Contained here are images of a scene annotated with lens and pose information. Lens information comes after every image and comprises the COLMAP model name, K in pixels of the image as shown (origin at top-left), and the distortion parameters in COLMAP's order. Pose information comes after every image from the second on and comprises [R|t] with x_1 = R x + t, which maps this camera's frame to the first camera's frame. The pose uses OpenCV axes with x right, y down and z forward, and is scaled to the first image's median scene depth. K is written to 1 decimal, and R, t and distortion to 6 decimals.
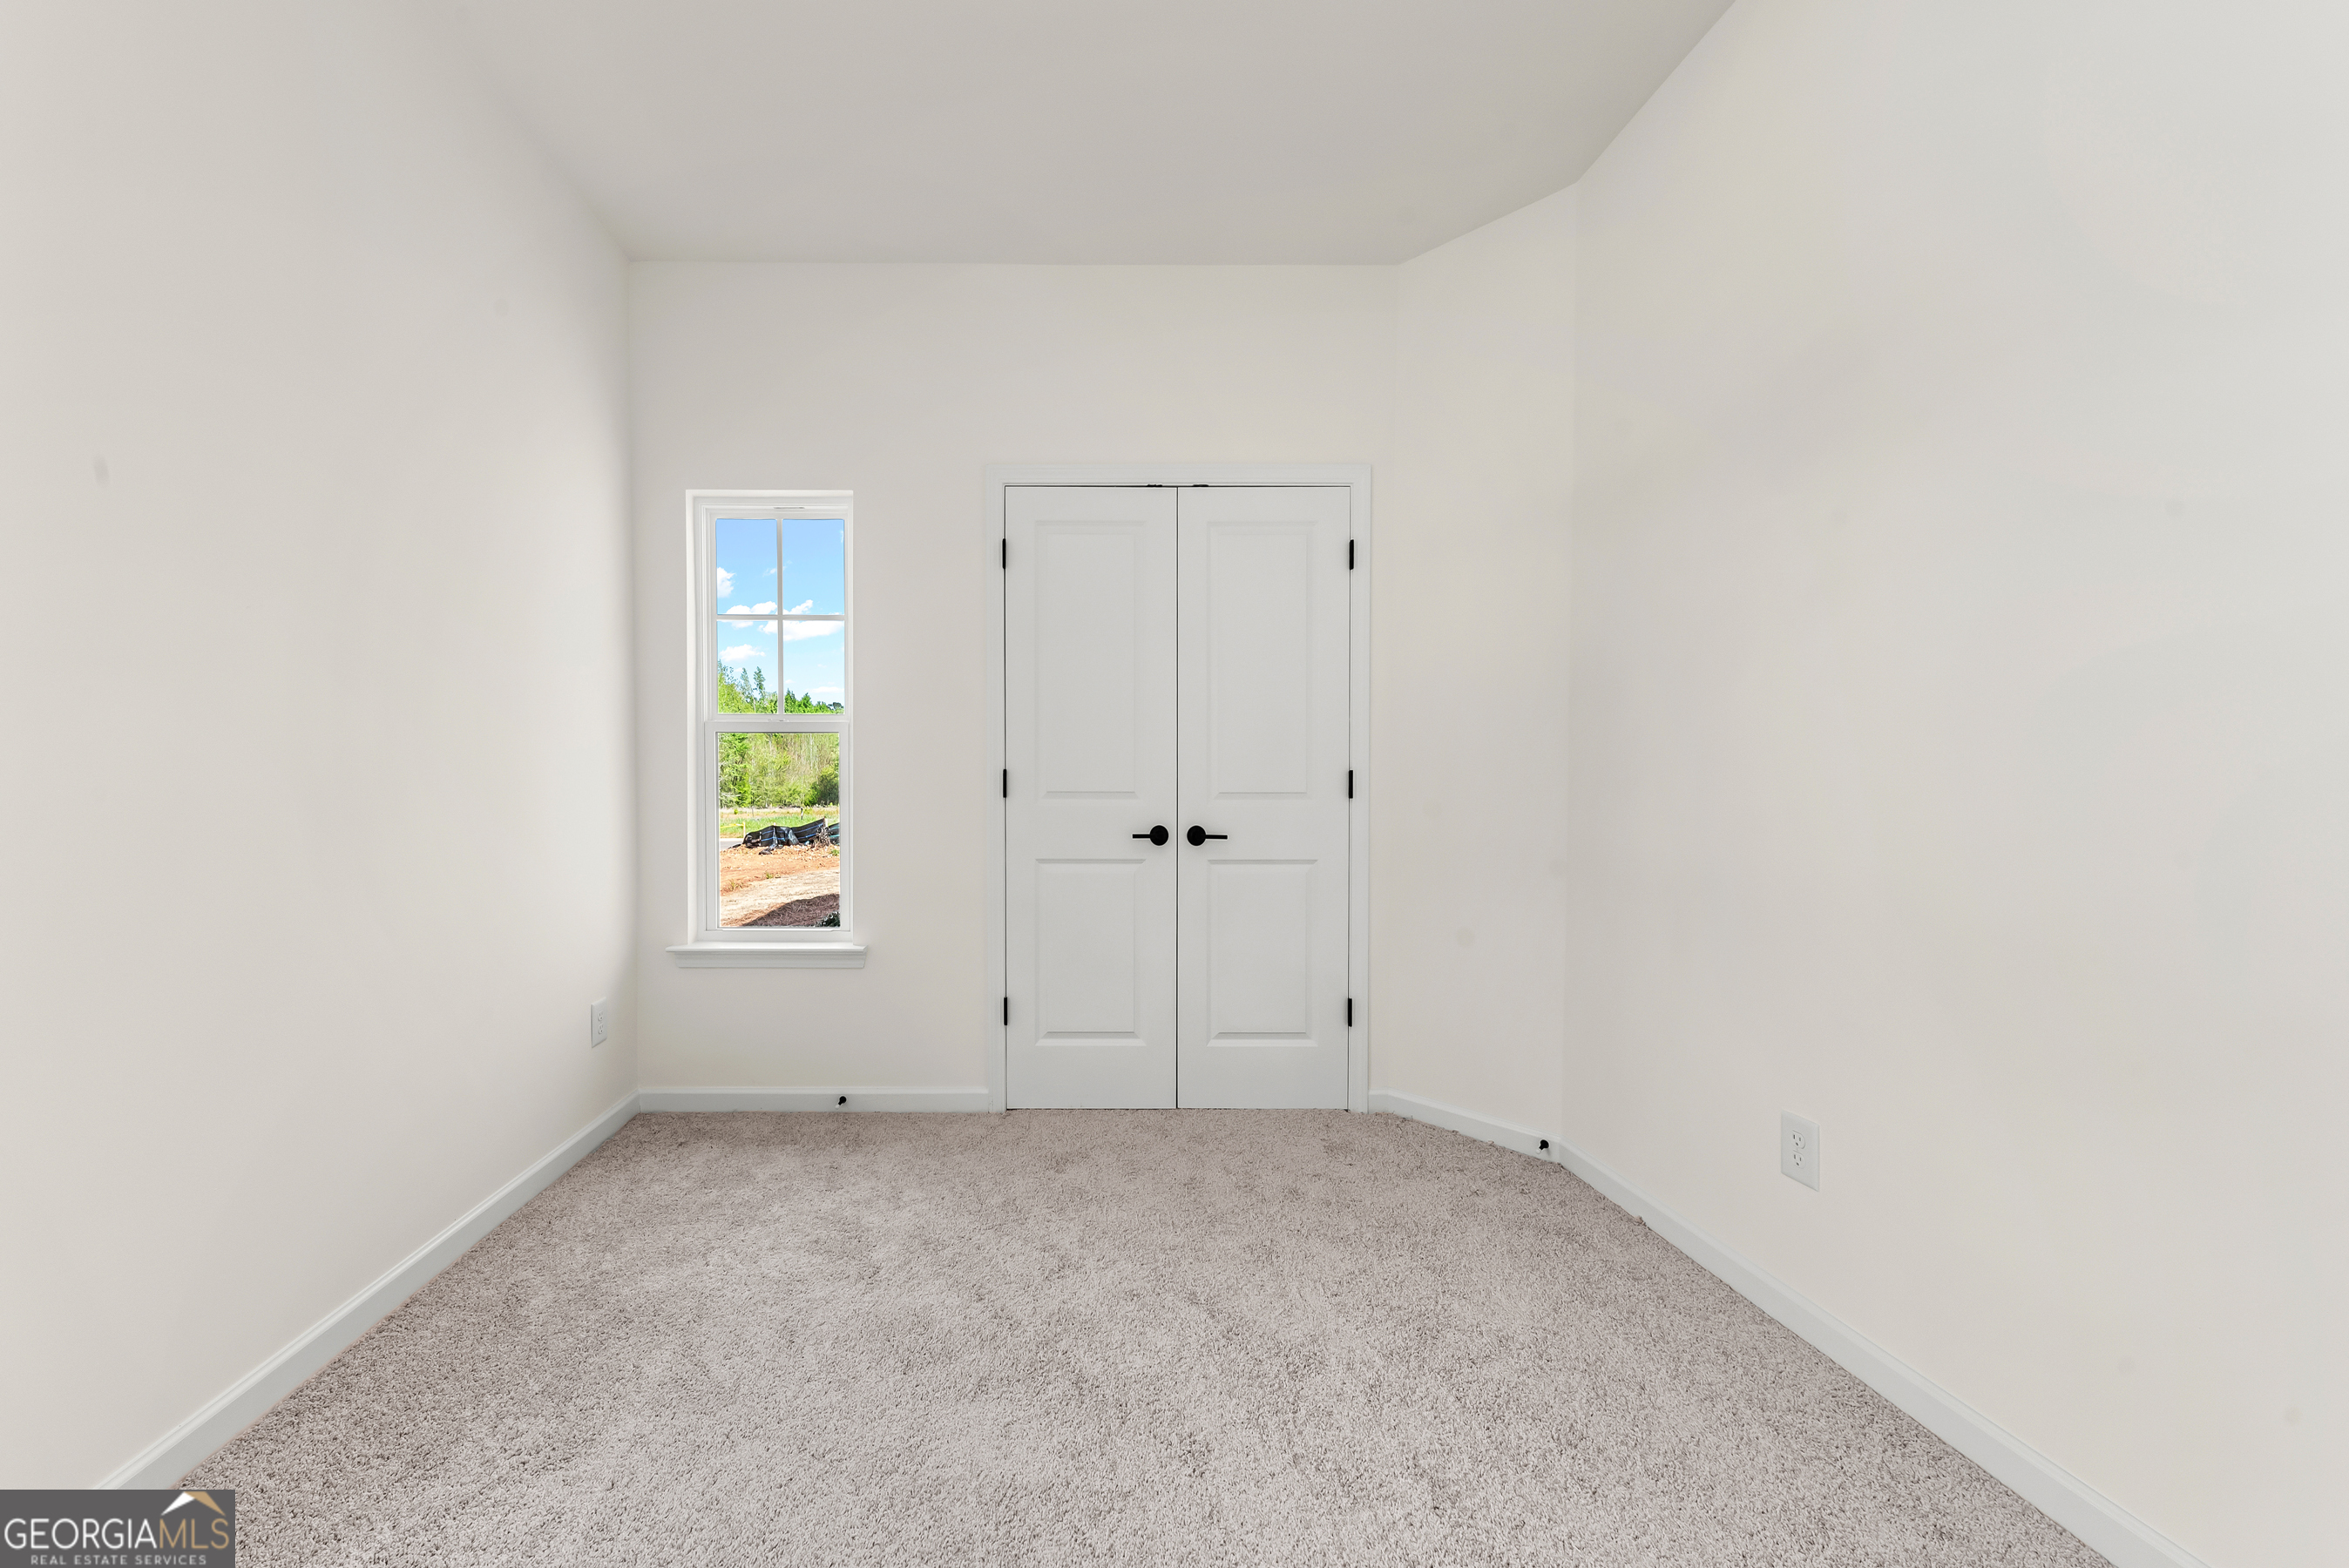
lens RADIAL K [[827.9, 0, 1096.4], [0, 827.9, 784.8], [0, 0, 1]] dist [-0.014518, -0.000700]
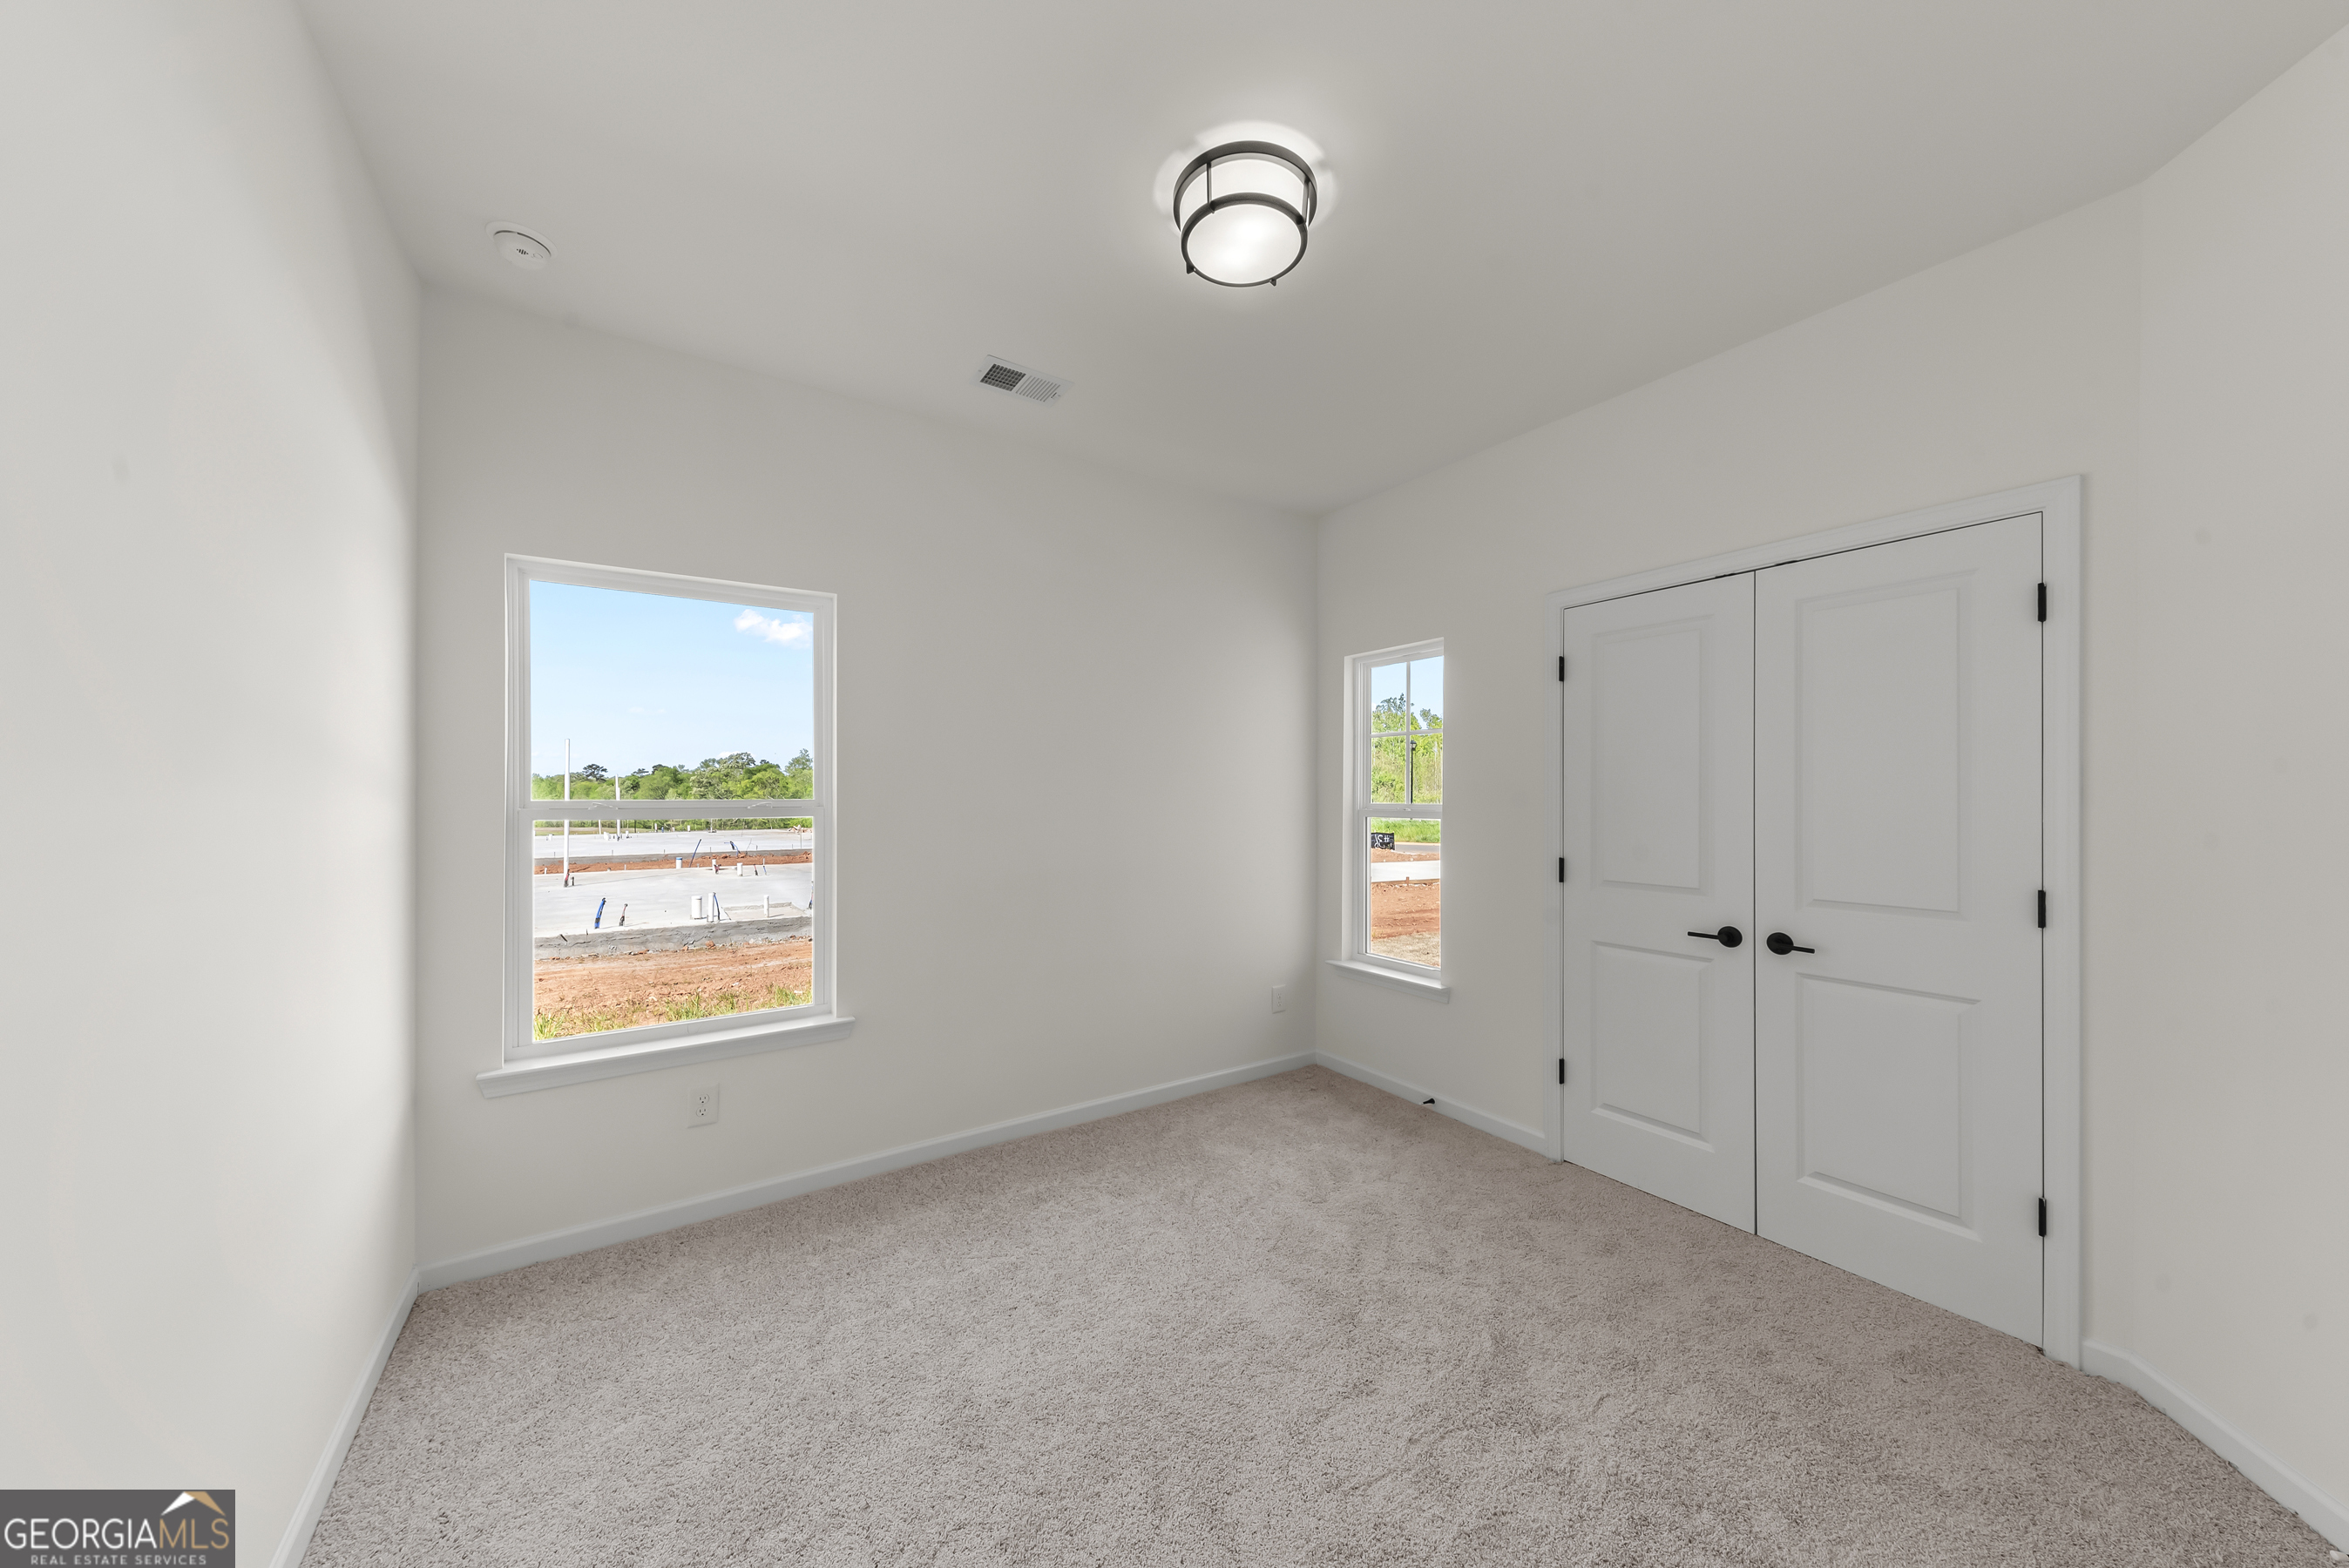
lens RADIAL K [[753.8, 0, 1204.4], [0, 753.8, 787.7], [0, 0, 1]] dist [-0.001039, -0.000423]
pose [[0.596274, 0.002441, -0.802777, 0.451686], [-0.020653, 0.999711, -0.012300, -0.096385], [0.802515, 0.023914, 0.596152, -0.014931]]
